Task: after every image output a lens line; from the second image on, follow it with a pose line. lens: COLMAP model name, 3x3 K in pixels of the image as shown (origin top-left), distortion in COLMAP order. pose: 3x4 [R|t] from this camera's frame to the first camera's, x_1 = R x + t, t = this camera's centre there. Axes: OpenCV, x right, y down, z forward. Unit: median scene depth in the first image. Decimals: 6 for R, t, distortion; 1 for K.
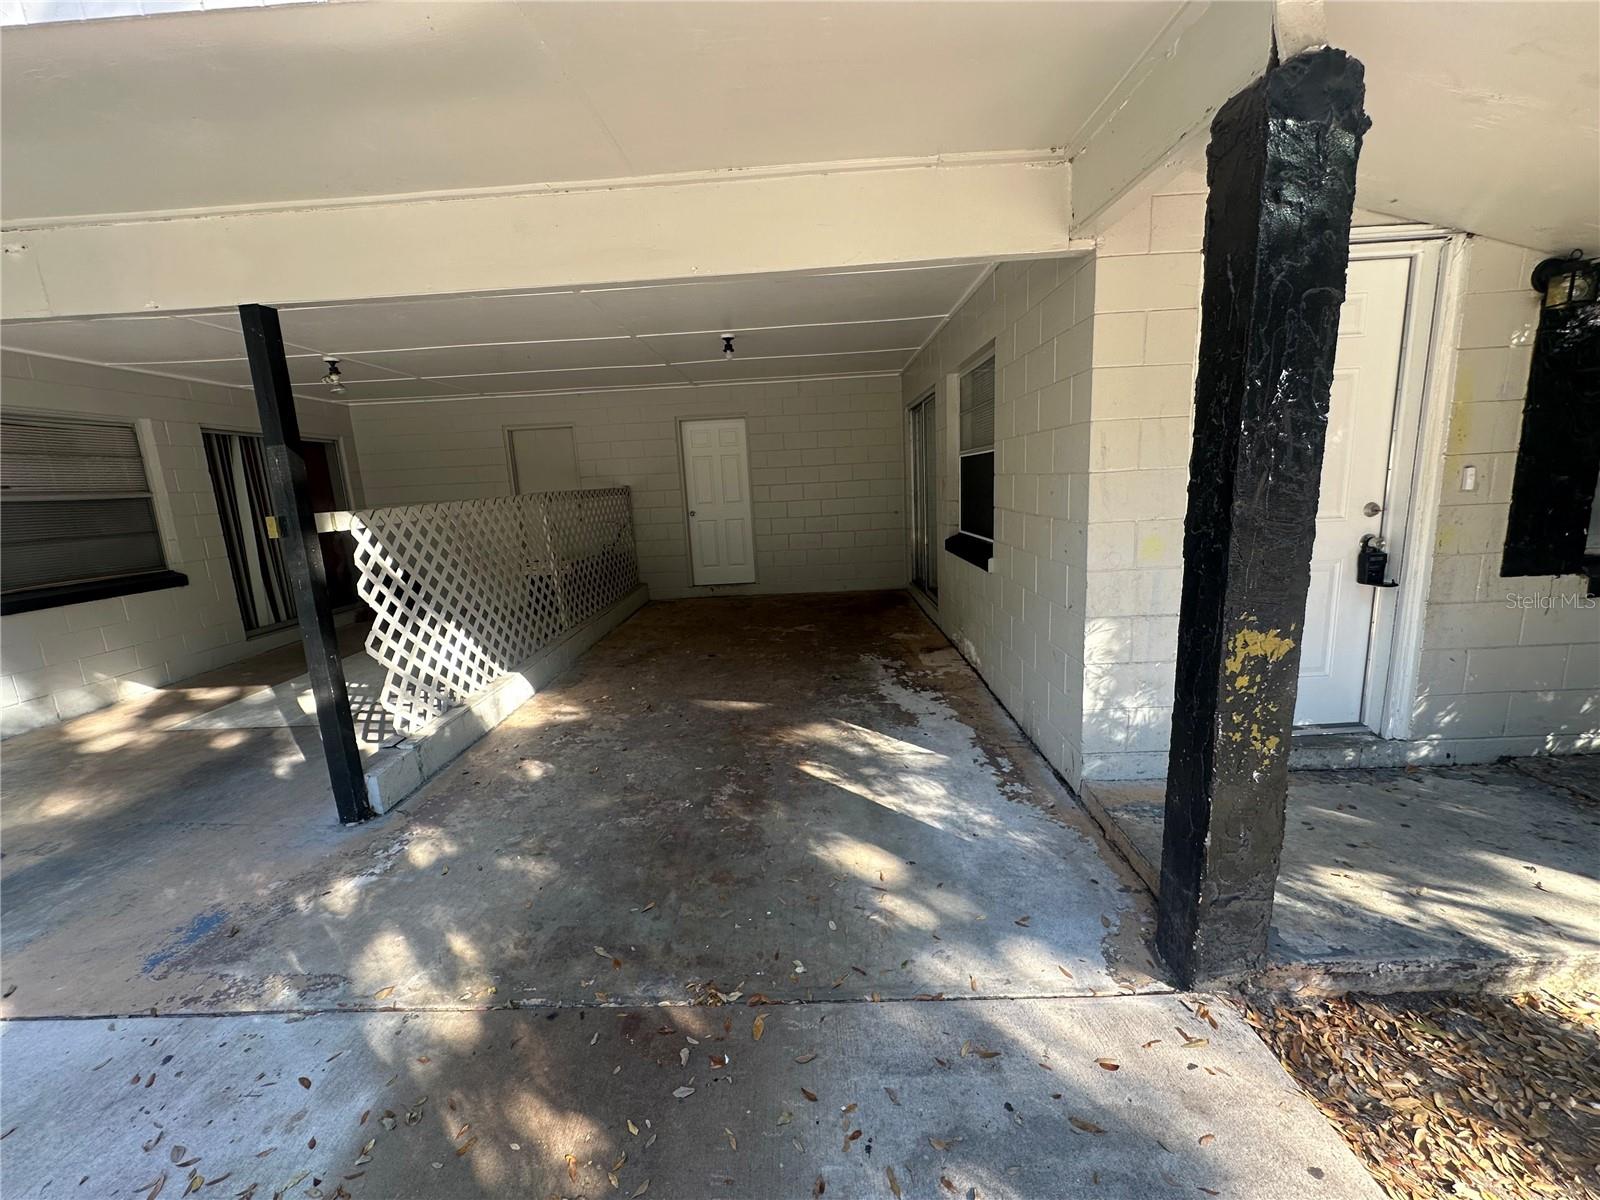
lens RADIAL K [[639.4, 0, 798.6], [0, 639.4, 600.2], [0, 0, 1]] dist [-0.001463, 0.000210]
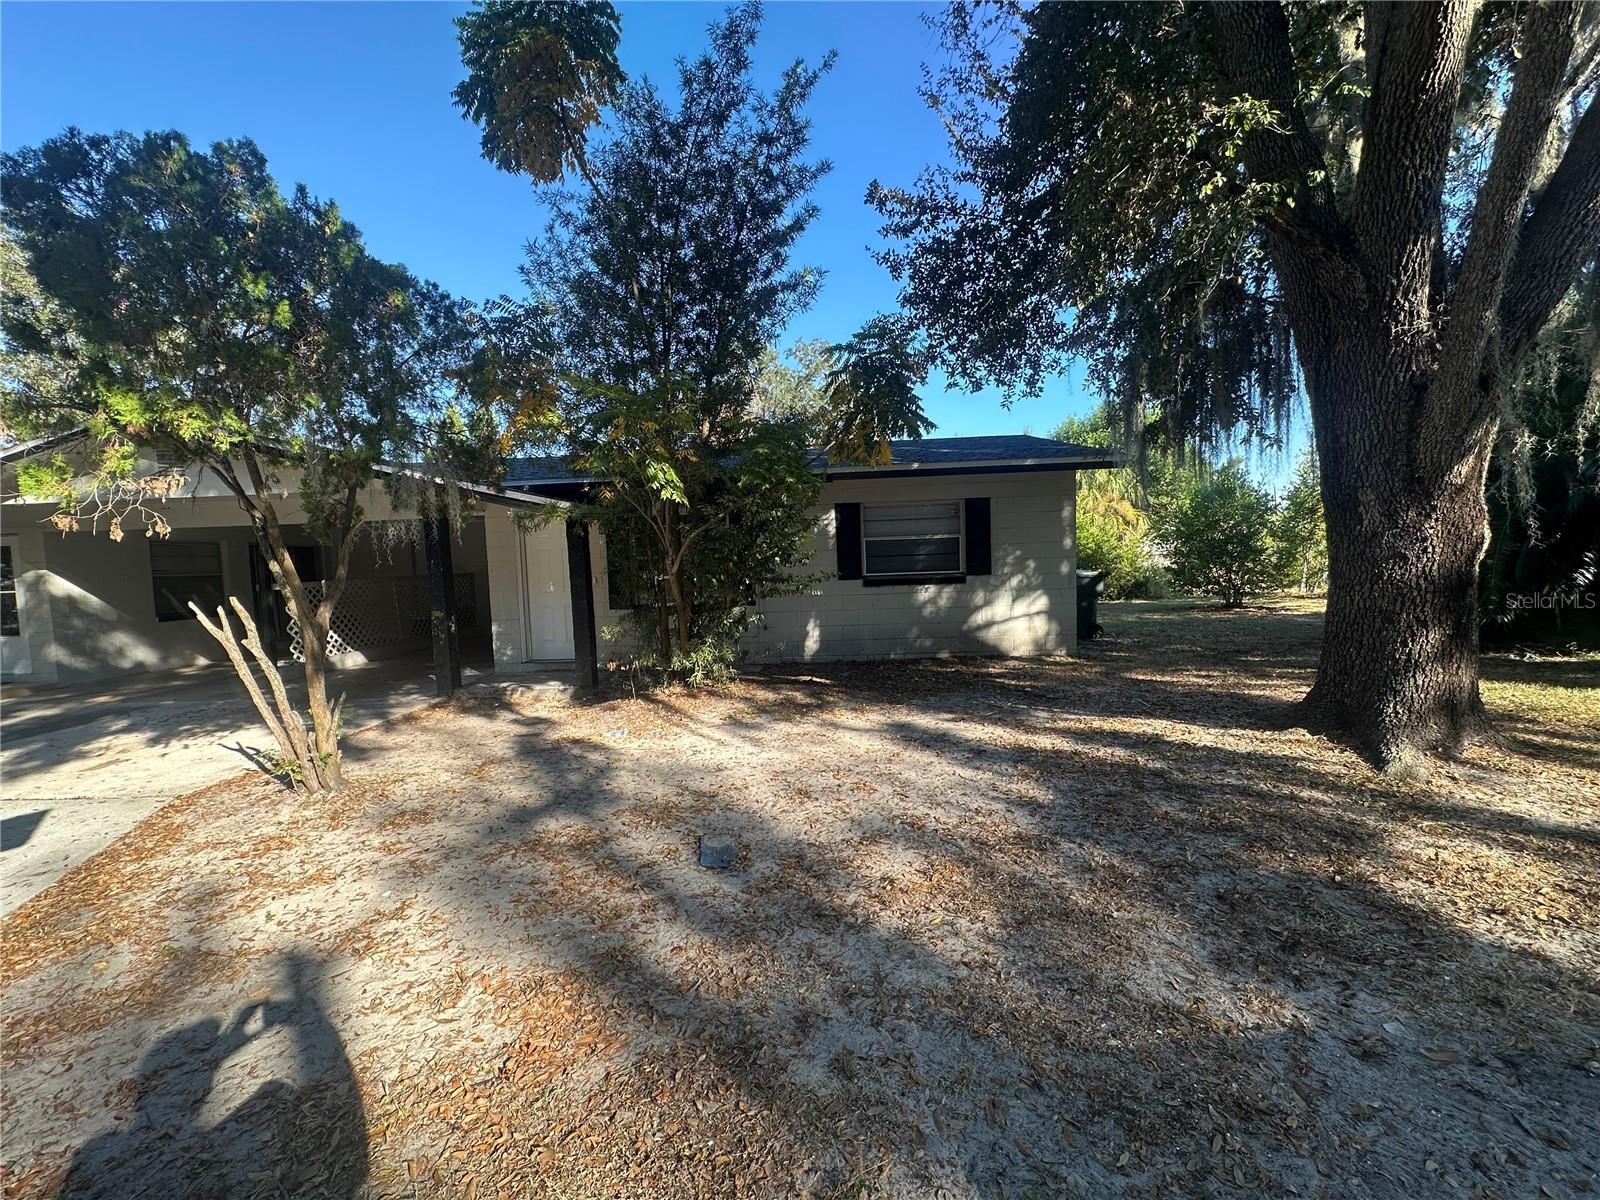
lens RADIAL K [[639.4, 0, 798.6], [0, 639.4, 600.2], [0, 0, 1]] dist [-0.001463, 0.000210]
pose [[0.998661, 0.017808, -0.048576, 1.999179], [-0.023638, 0.992222, -0.122217, 0.259745], [0.046022, 0.123202, 0.991314, -2.026934]]
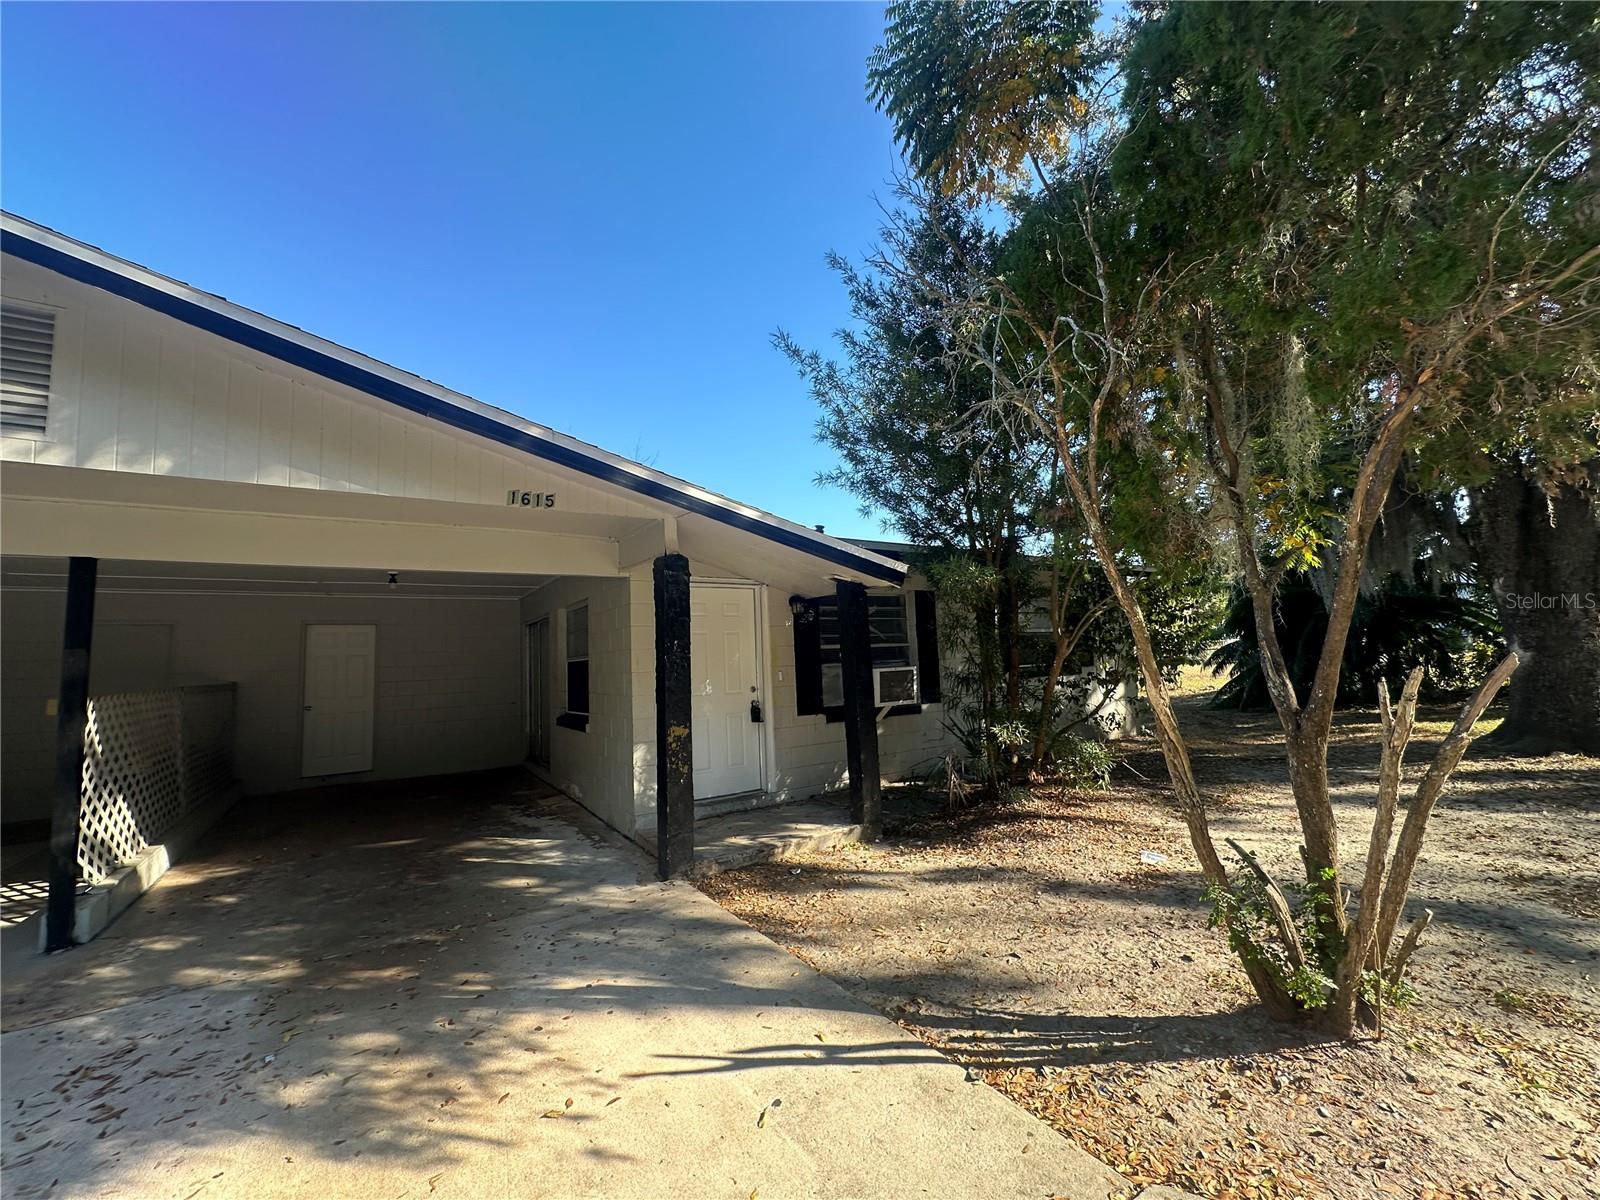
lens RADIAL K [[639.4, 0, 798.6], [0, 639.4, 600.2], [0, 0, 1]] dist [-0.001463, 0.000210]
pose [[0.827587, 0.071511, 0.556764, -0.255393], [0.102016, 0.956174, -0.274451, 0.186692], [-0.551990, 0.283931, 0.784022, -0.923802]]
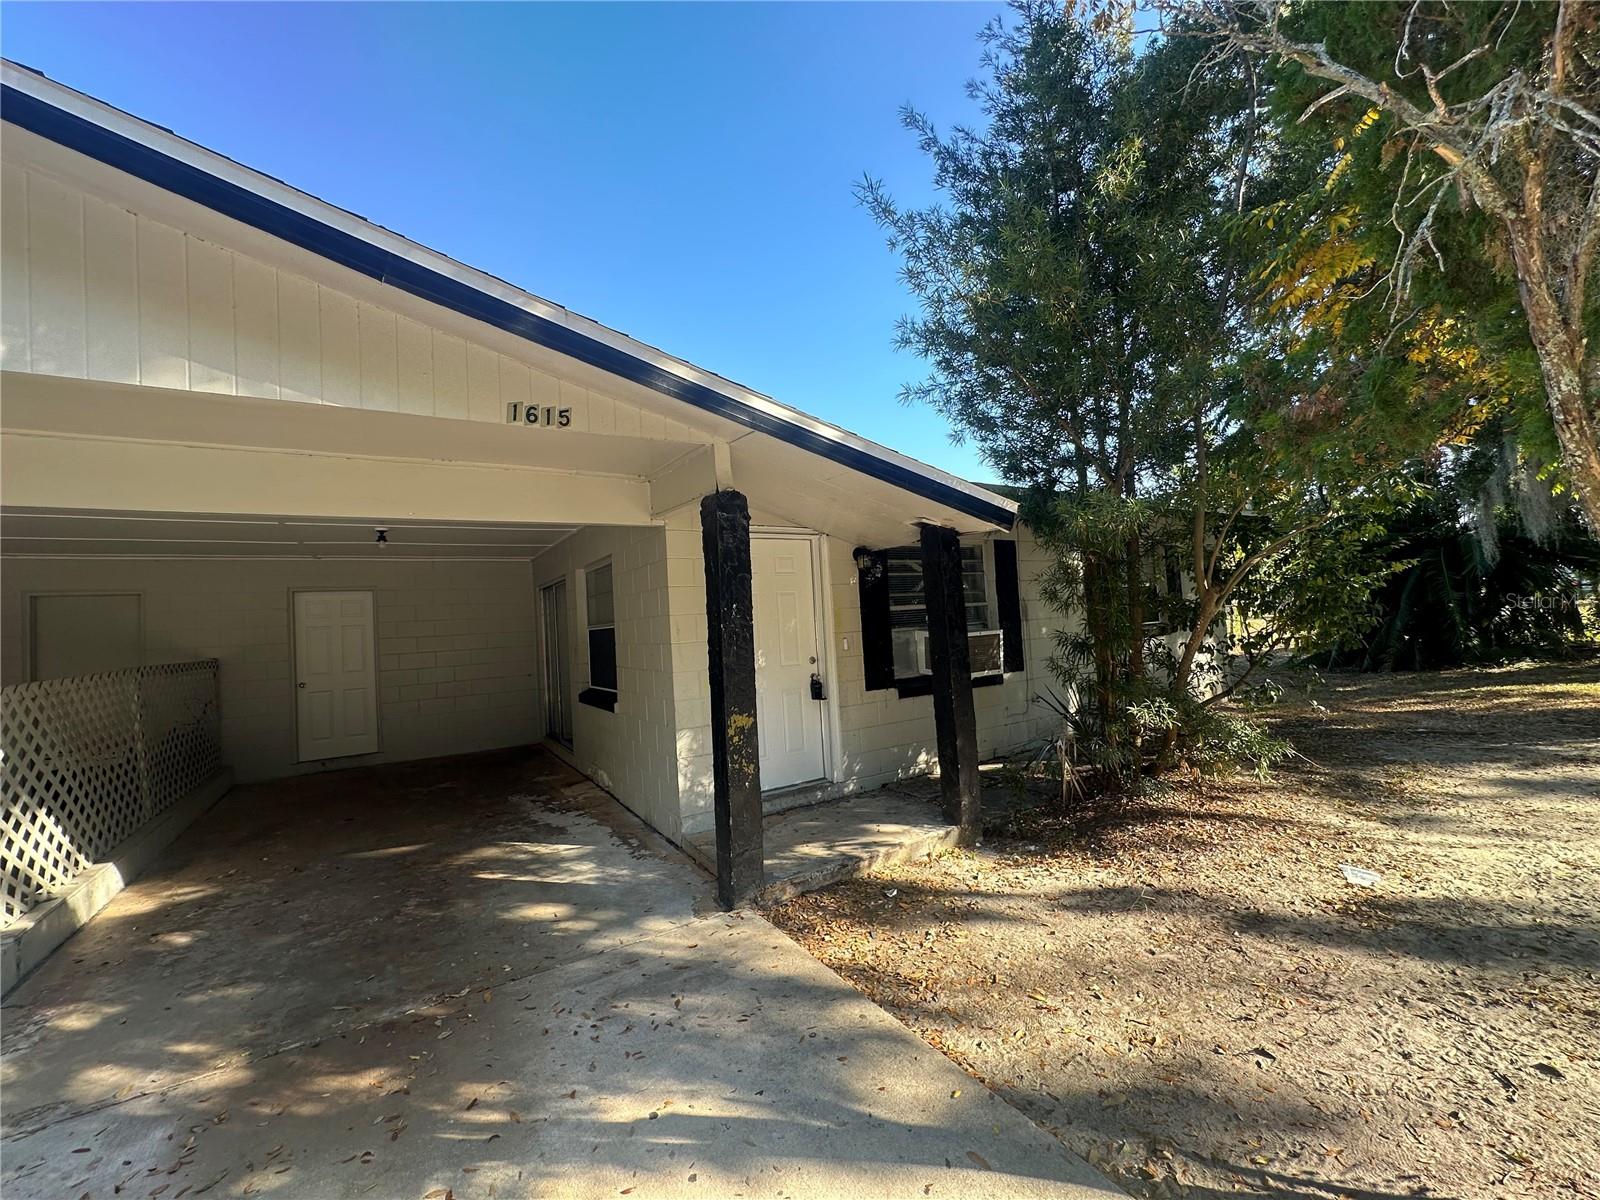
lens RADIAL K [[639.4, 0, 798.6], [0, 639.4, 600.2], [0, 0, 1]] dist [-0.001463, 0.000210]
pose [[0.838434, 0.023910, 0.544478, -0.177964], [0.113471, 0.969485, -0.217307, 0.089419], [-0.533060, 0.243980, 0.810136, -0.542975]]
